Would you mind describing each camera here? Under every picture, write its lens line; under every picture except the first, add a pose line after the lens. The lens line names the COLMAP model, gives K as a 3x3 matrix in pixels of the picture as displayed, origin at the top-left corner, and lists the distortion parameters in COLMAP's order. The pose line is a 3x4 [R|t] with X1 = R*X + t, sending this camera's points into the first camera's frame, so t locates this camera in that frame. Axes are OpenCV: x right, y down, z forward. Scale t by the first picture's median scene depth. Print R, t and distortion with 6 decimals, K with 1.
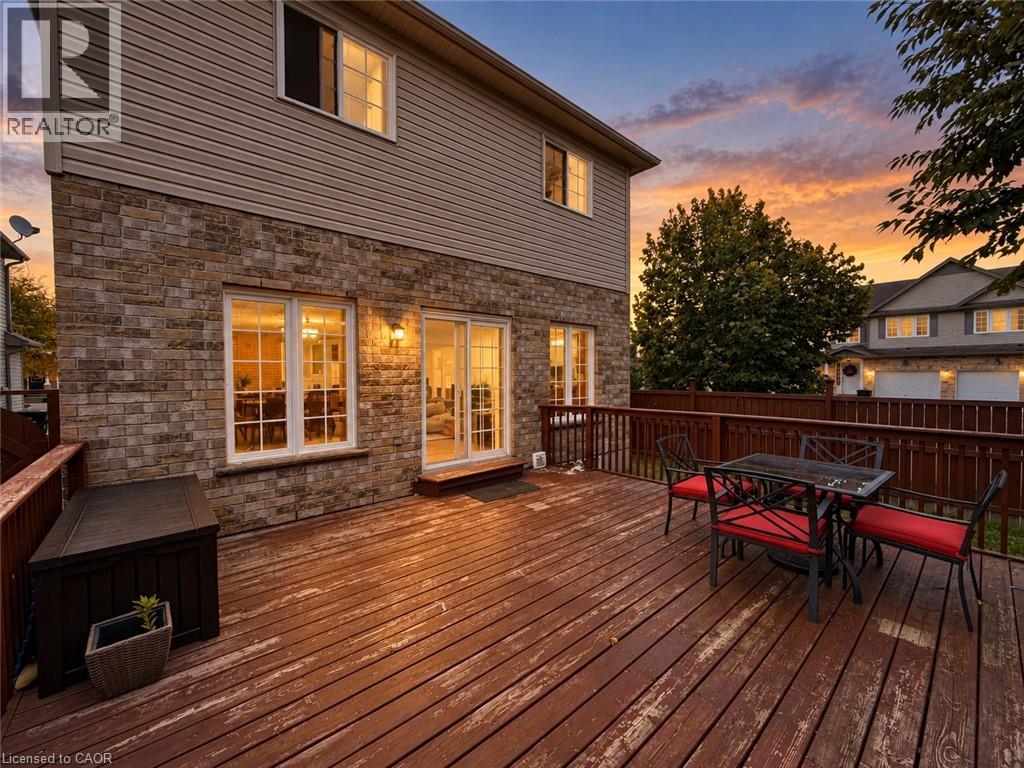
lens RADIAL K [[409.4, 0, 506.3], [0, 409.4, 388.7], [0, 0, 1]] dist [0.000749, 0.000366]
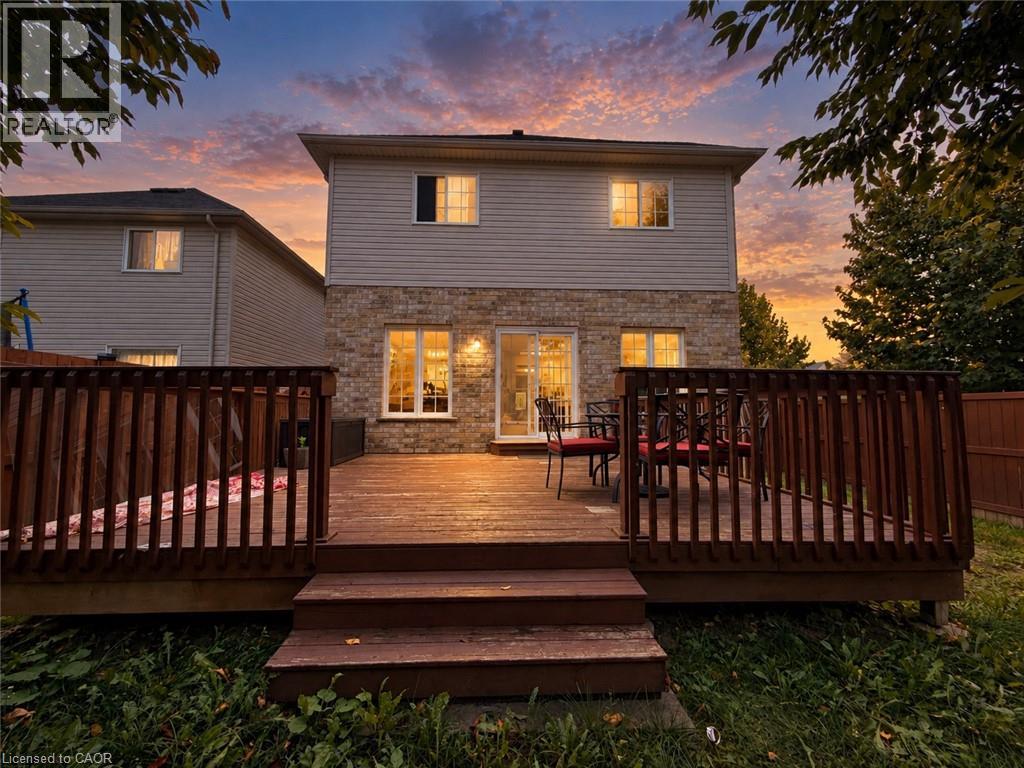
lens RADIAL K [[409.4, 0, 508.2], [0, 409.4, 389.2], [0, 0, 1]] dist [0.000749, 0.000366]
pose [[0.787548, -0.023984, -0.615786, 0.776443], [-0.031979, 0.996306, -0.079704, 0.154129], [0.615423, 0.082463, 0.783872, -0.122866]]
